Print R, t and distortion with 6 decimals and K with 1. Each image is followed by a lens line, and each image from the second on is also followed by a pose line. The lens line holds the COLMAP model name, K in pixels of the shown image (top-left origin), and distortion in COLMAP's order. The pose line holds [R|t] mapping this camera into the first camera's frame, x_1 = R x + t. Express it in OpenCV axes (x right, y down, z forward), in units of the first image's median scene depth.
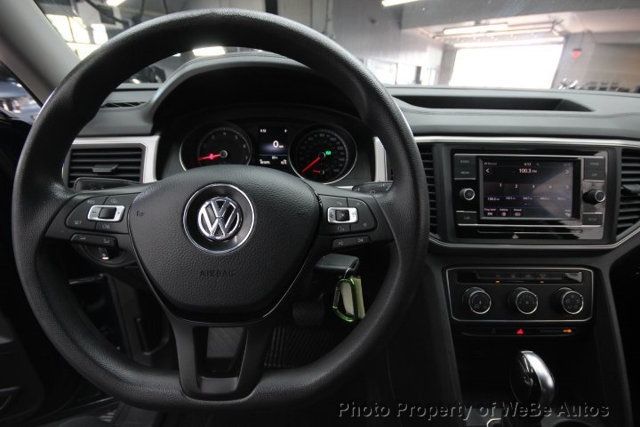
lens RADIAL K [[299.5, 0, 319.2], [0, 299.5, 213.9], [0, 0, 1]] dist [-0.009892, -0.001311]
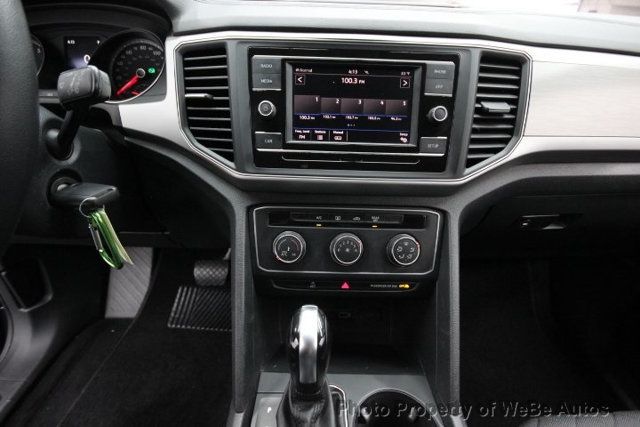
lens RADIAL K [[299.5, 0, 325.0], [0, 299.5, 214.2], [0, 0, 1]] dist [-0.009892, -0.001311]
pose [[0.999869, 0.016020, -0.002387, 0.632235], [-0.015734, 0.995675, 0.091564, 0.127496], [0.003843, -0.091514, 0.995796, 0.201087]]
